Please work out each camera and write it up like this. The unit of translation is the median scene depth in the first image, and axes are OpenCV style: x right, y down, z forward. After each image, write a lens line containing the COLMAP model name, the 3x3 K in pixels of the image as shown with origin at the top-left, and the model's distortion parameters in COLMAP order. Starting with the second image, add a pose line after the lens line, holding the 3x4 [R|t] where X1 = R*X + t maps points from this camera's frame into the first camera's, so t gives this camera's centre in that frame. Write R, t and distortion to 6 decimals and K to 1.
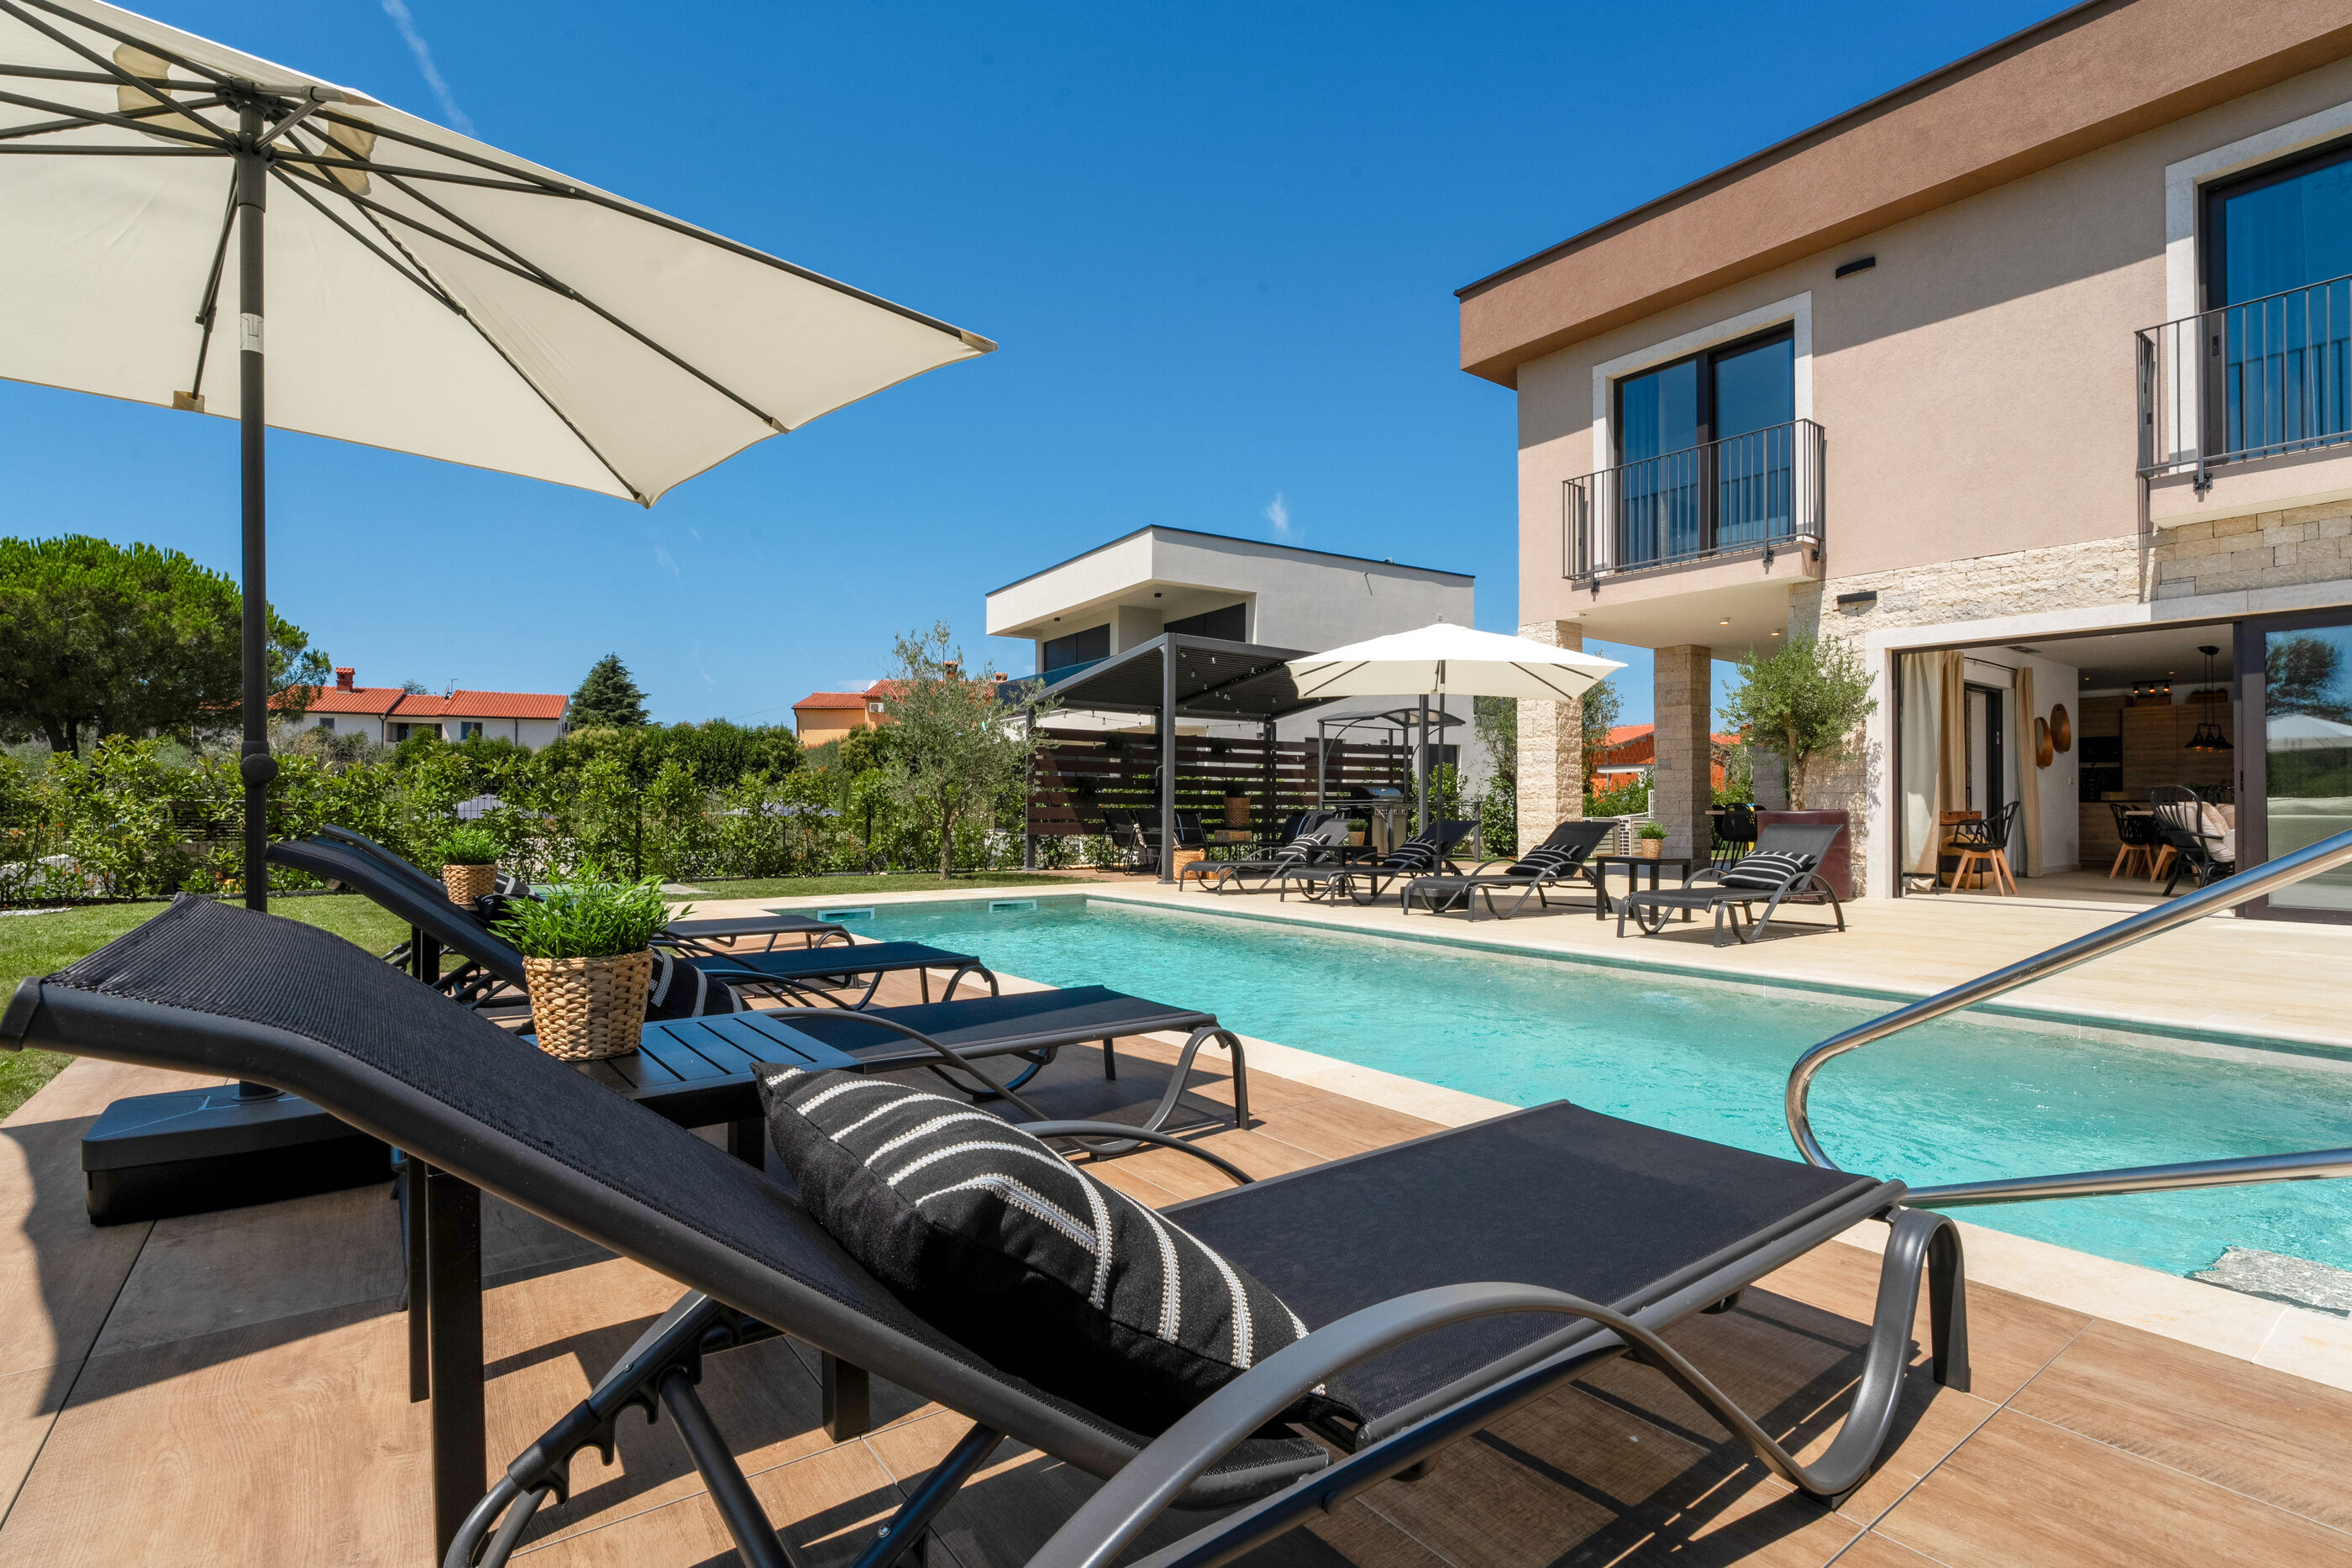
lens RADIAL K [[1100.8, 0, 1186.0], [0, 1100.8, 776.8], [0, 0, 1]] dist [-0.003895, -0.000912]
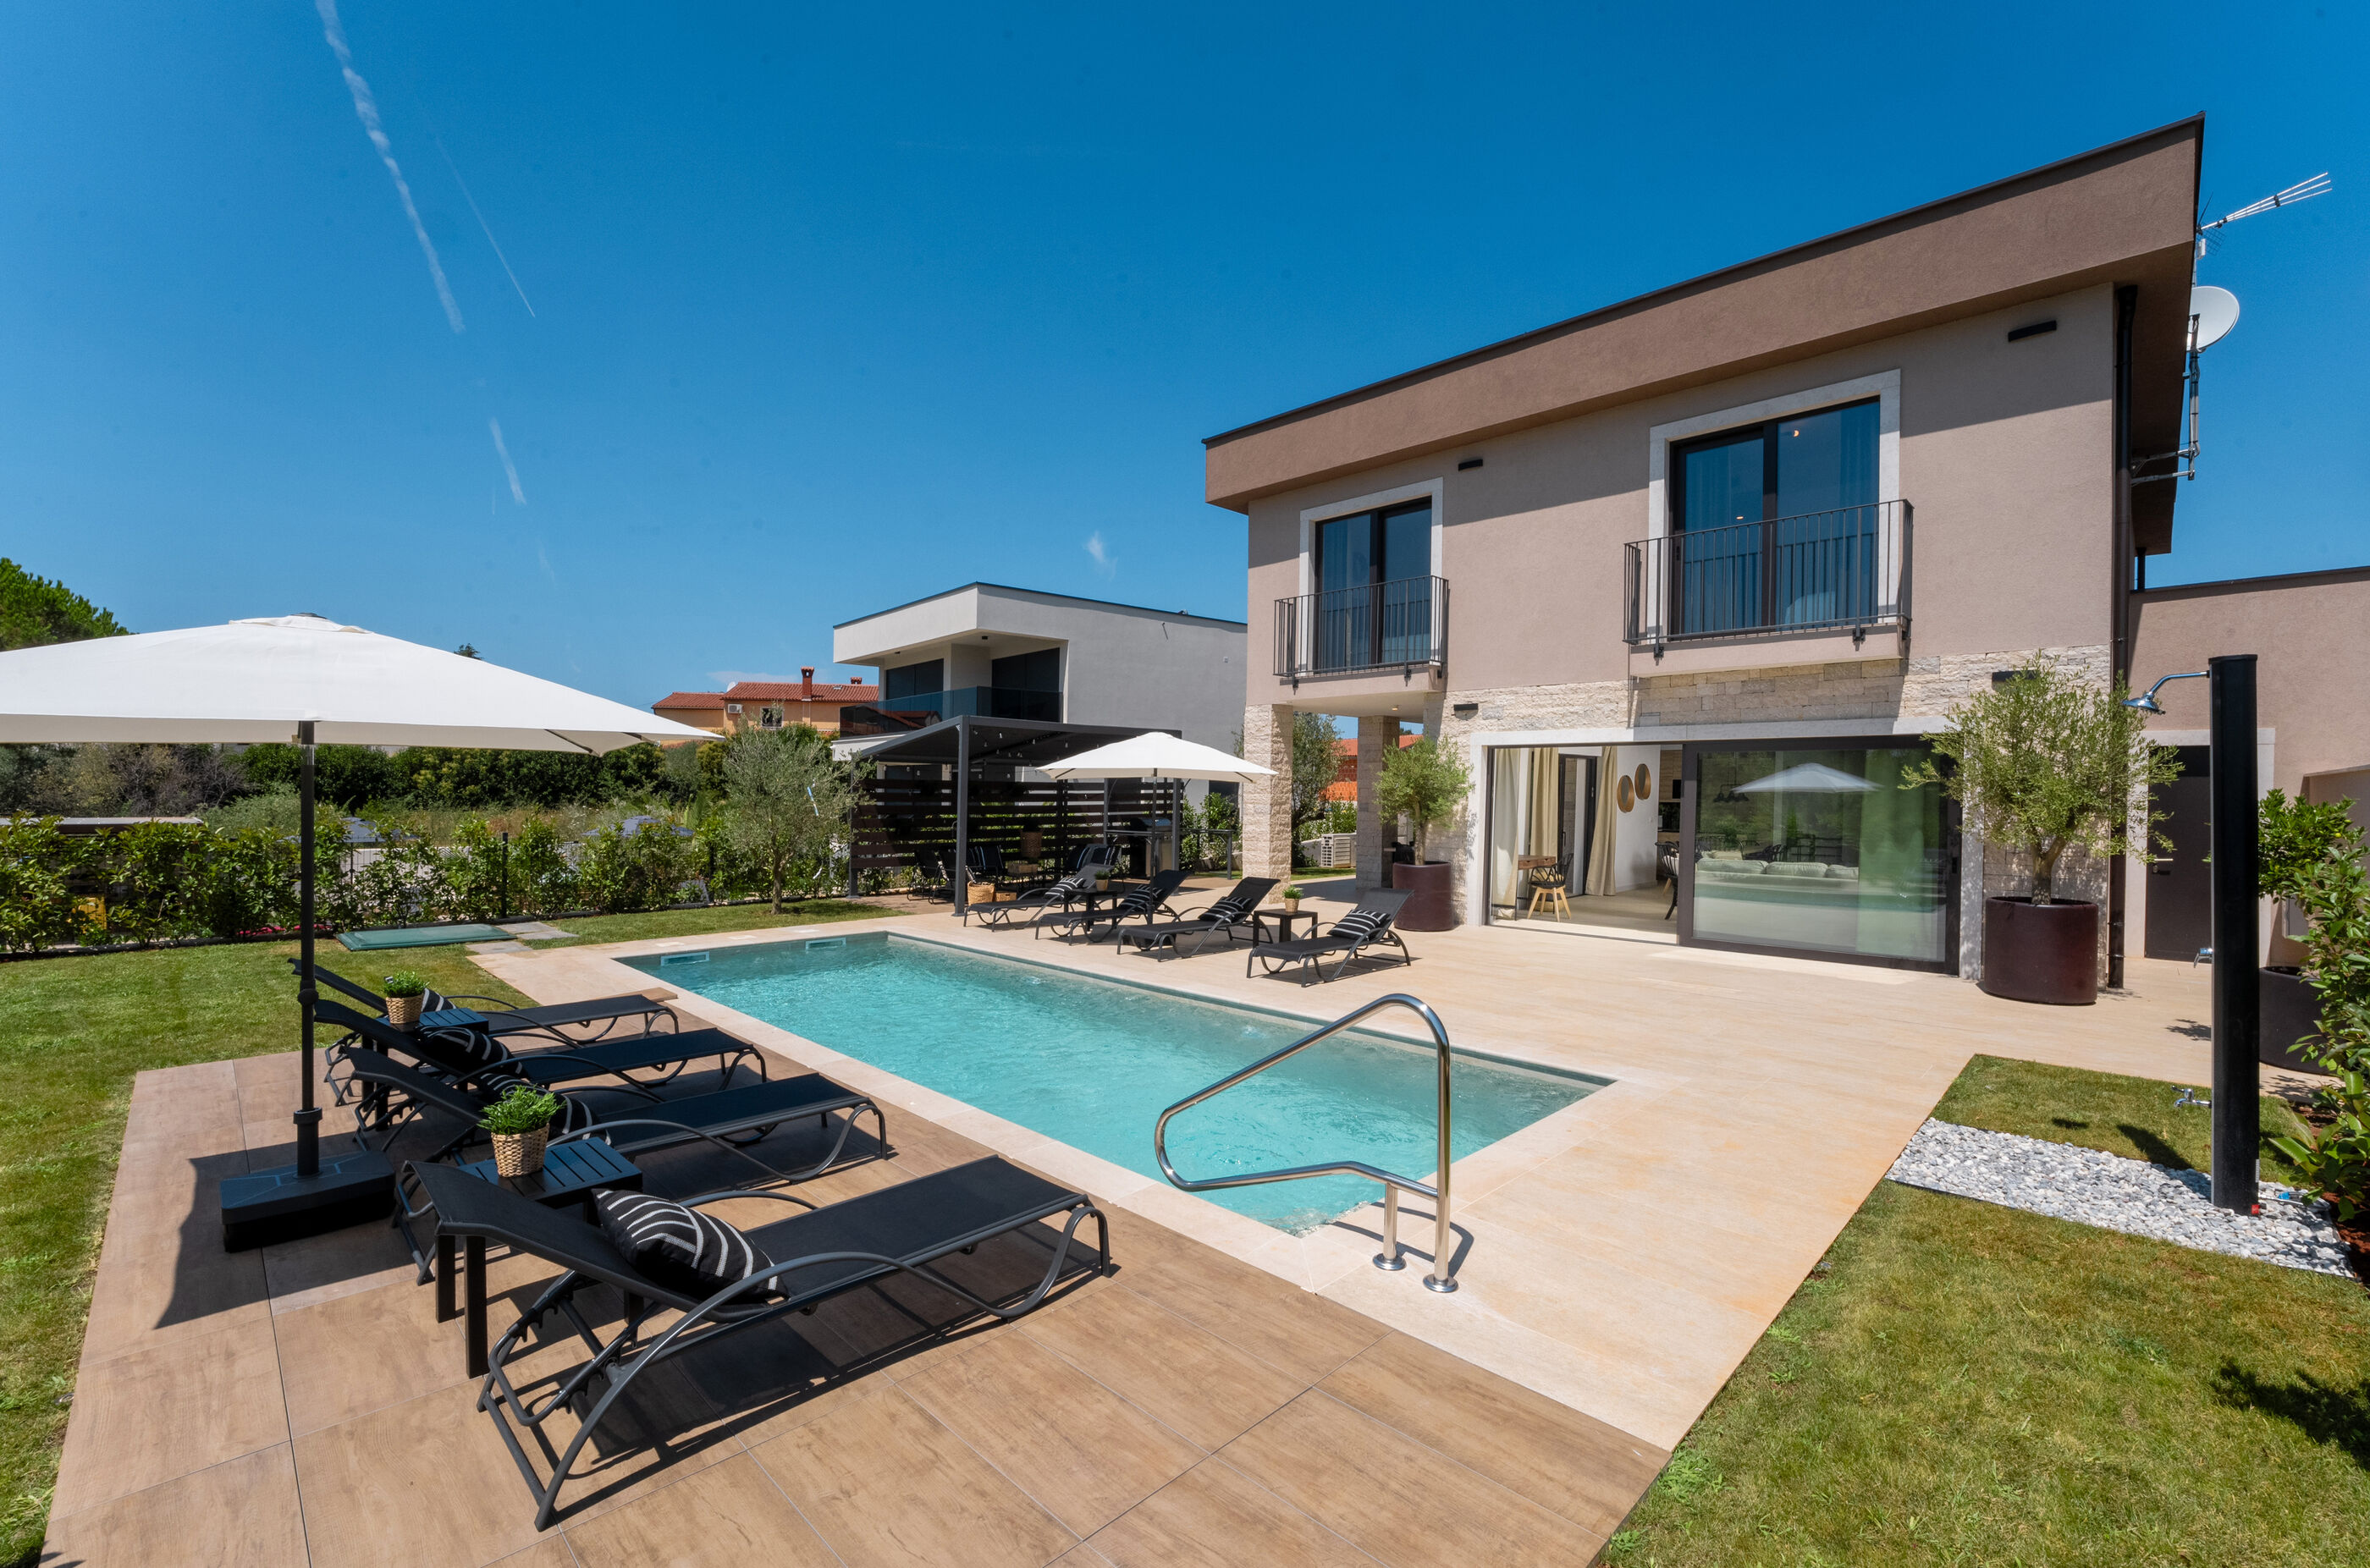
lens RADIAL K [[989.3, 0, 1185.0], [0, 989.3, 784.0], [0, 0, 1]] dist [-0.009176, 0.000398]
pose [[0.988728, 0.005822, 0.149608, 0.073572], [-0.008866, 0.999767, 0.019684, -0.085100], [-0.149459, -0.020789, 0.988549, -0.172867]]
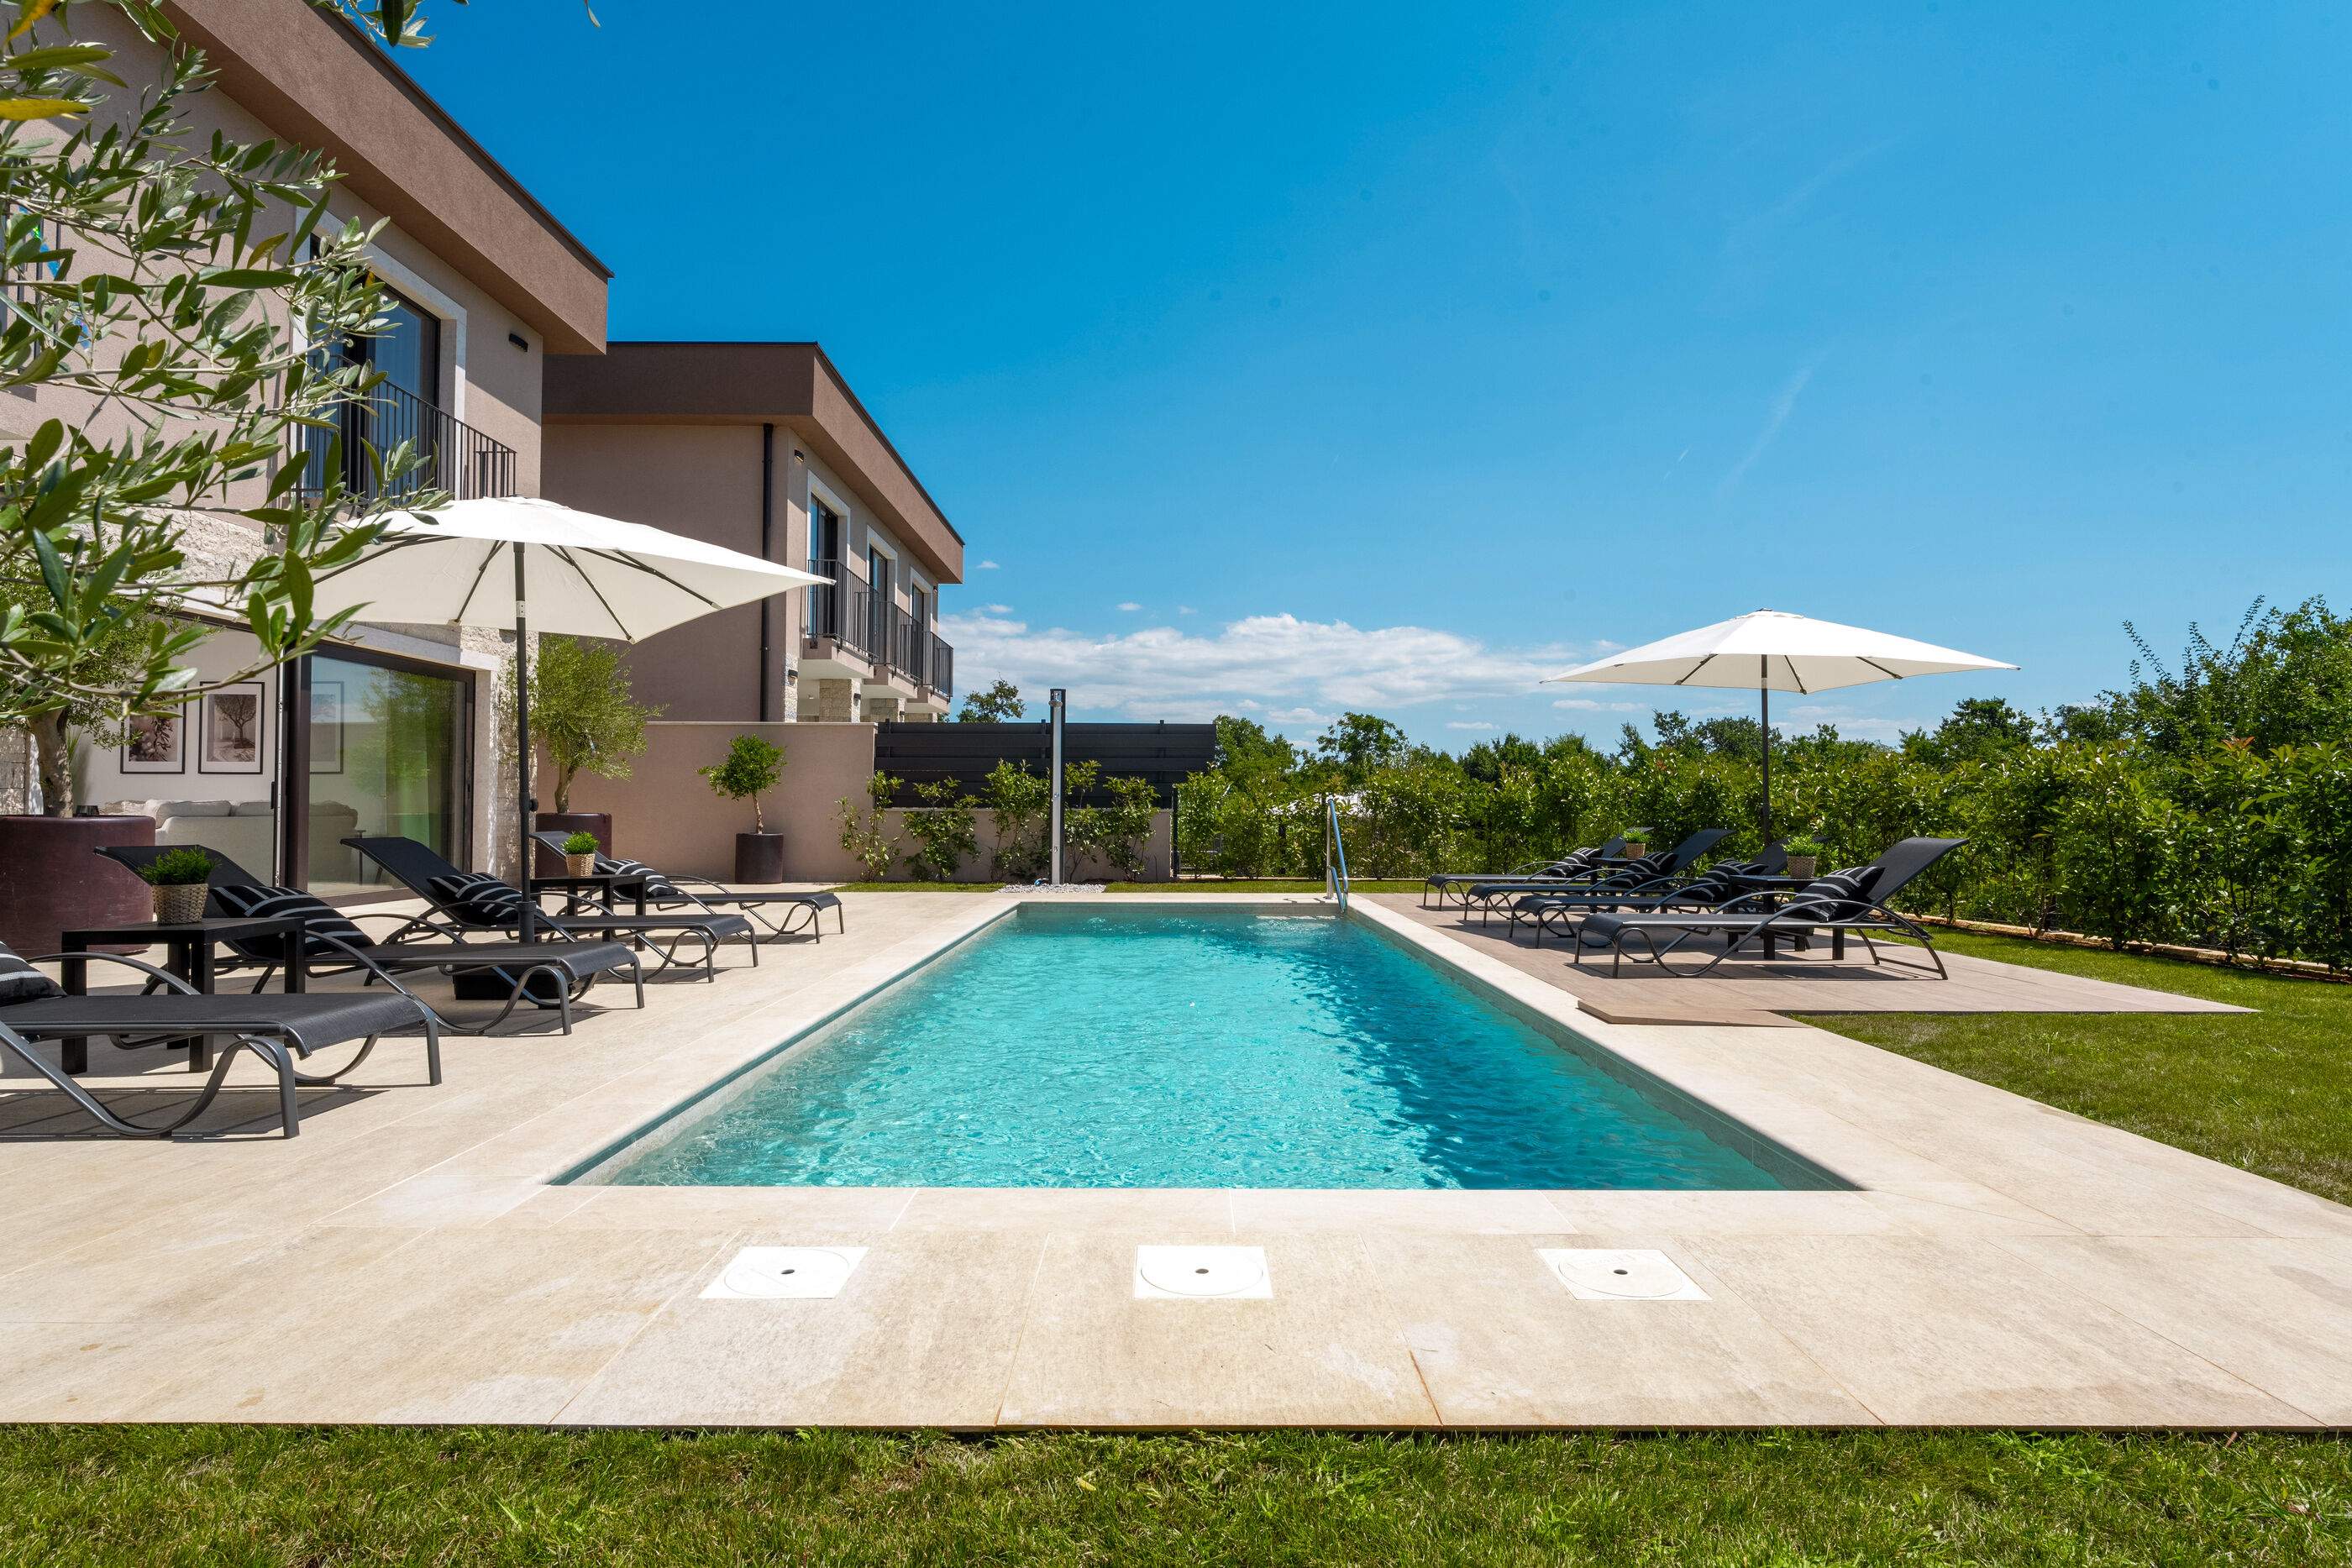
lens RADIAL K [[1206.2, 0, 1176.0], [0, 1206.2, 784.0], [0, 0, 1]] dist [-0.011448, -0.000362]
pose [[-0.797745, 0.006121, 0.602964, -0.360561], [-0.024752, 0.998773, -0.042887, 0.024866], [-0.602487, -0.049138, -0.796615, 1.115675]]
